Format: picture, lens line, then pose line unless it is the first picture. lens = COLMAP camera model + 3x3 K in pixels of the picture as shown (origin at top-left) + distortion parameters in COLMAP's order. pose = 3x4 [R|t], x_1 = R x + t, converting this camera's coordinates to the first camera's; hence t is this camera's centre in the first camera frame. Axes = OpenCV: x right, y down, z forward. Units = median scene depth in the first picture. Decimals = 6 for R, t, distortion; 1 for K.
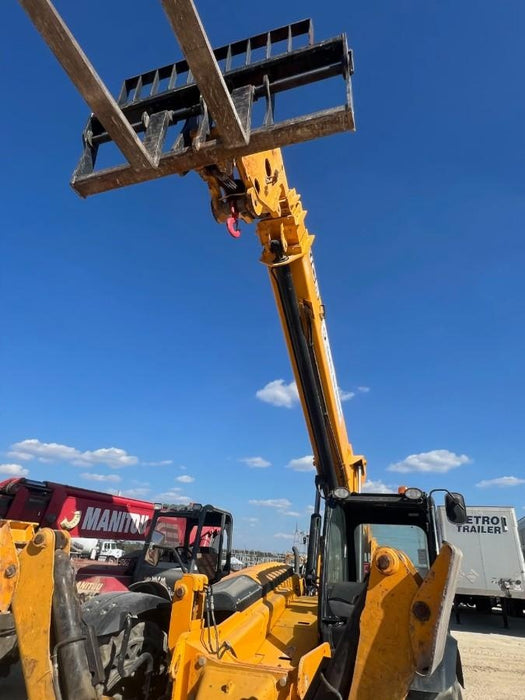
lens RADIAL K [[428.3, 0, 262.5], [0, 428.3, 350.0], [0, 0, 1]] dist [-0.001387, -0.001416]
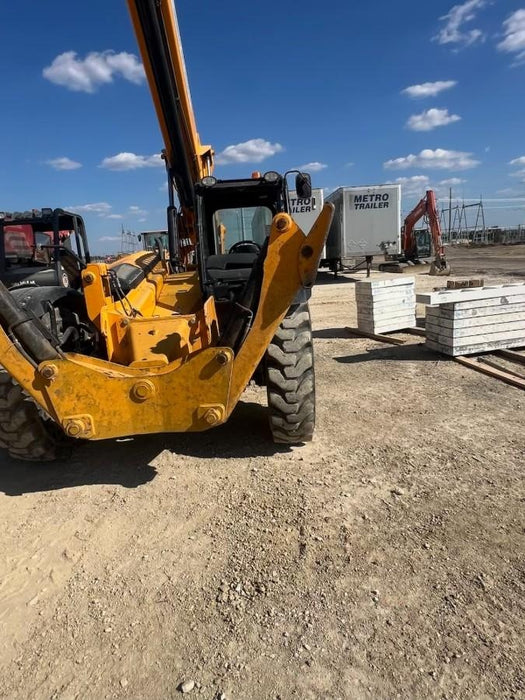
lens RADIAL K [[430.4, 0, 257.9], [0, 430.4, 336.9], [0, 0, 1]] dist [-0.000681, -0.003098]
pose [[0.926861, -0.195031, 0.320766, -0.121344], [-0.039520, 0.799016, 0.600009, -0.009366], [-0.373318, -0.568802, 0.732870, -0.065429]]
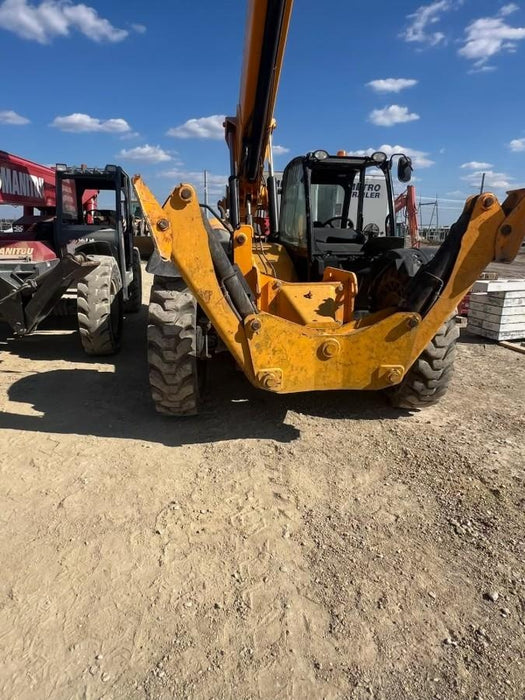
lens RADIAL K [[429.9, 0, 263.0], [0, 429.9, 333.5], [0, 0, 1]] dist [-0.001245, -0.000976]
pose [[0.895801, -0.152144, 0.417603, -0.466509], [-0.156264, 0.771785, 0.616385, 0.026015], [-0.416079, -0.617415, 0.667591, 0.029809]]
